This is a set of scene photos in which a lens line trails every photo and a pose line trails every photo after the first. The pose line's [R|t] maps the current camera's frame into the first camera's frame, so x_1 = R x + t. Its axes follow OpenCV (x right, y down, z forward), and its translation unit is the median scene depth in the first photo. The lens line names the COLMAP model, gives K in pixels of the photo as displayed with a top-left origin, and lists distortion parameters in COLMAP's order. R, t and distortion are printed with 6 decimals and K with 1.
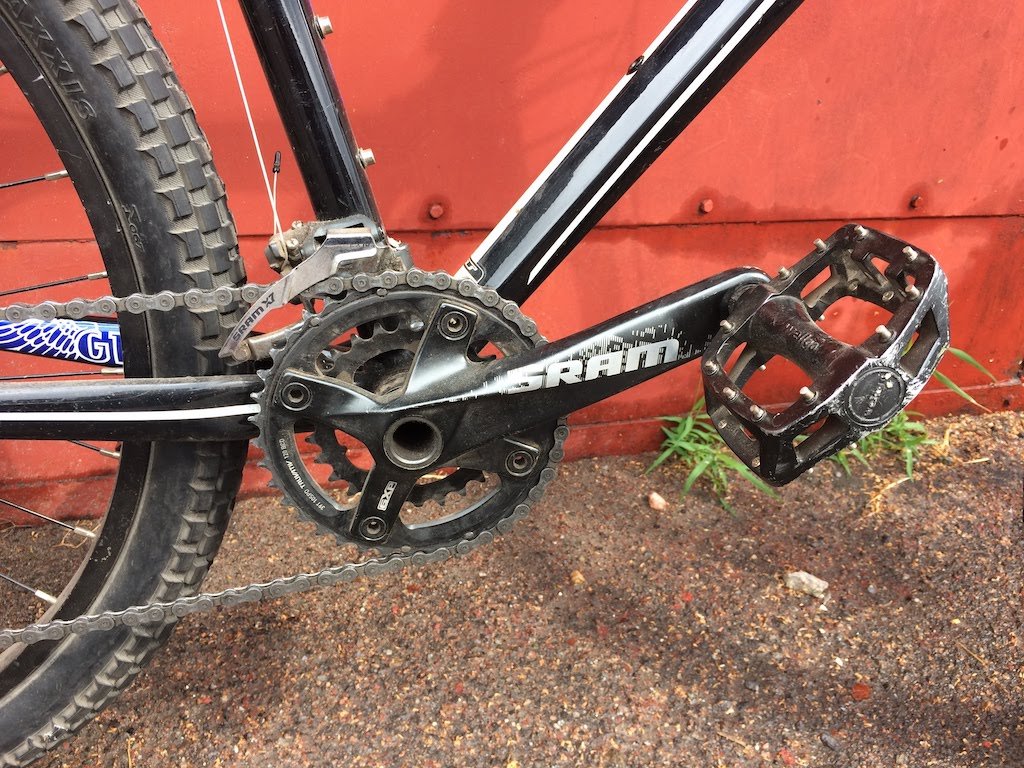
lens RADIAL K [[895.4, 0, 512.5], [0, 895.4, 381.0], [0, 0, 1]] dist [0.076034, -0.119055]
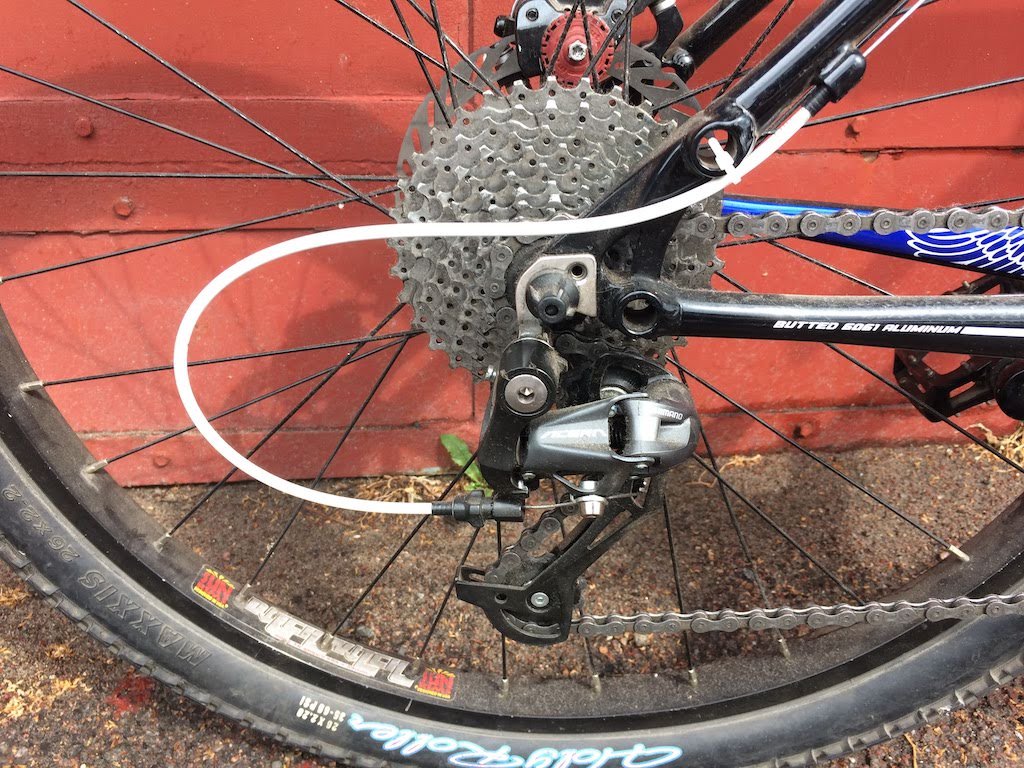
lens RADIAL K [[895.4, 0, 505.1], [0, 895.4, 381.1], [0, 0, 1]] dist [0.076034, -0.119055]
pose [[0.978425, 0.056058, -0.198851, -0.802015], [-0.044950, 0.997189, 0.059945, 0.044054], [0.201653, -0.049714, 0.978195, 0.078828]]
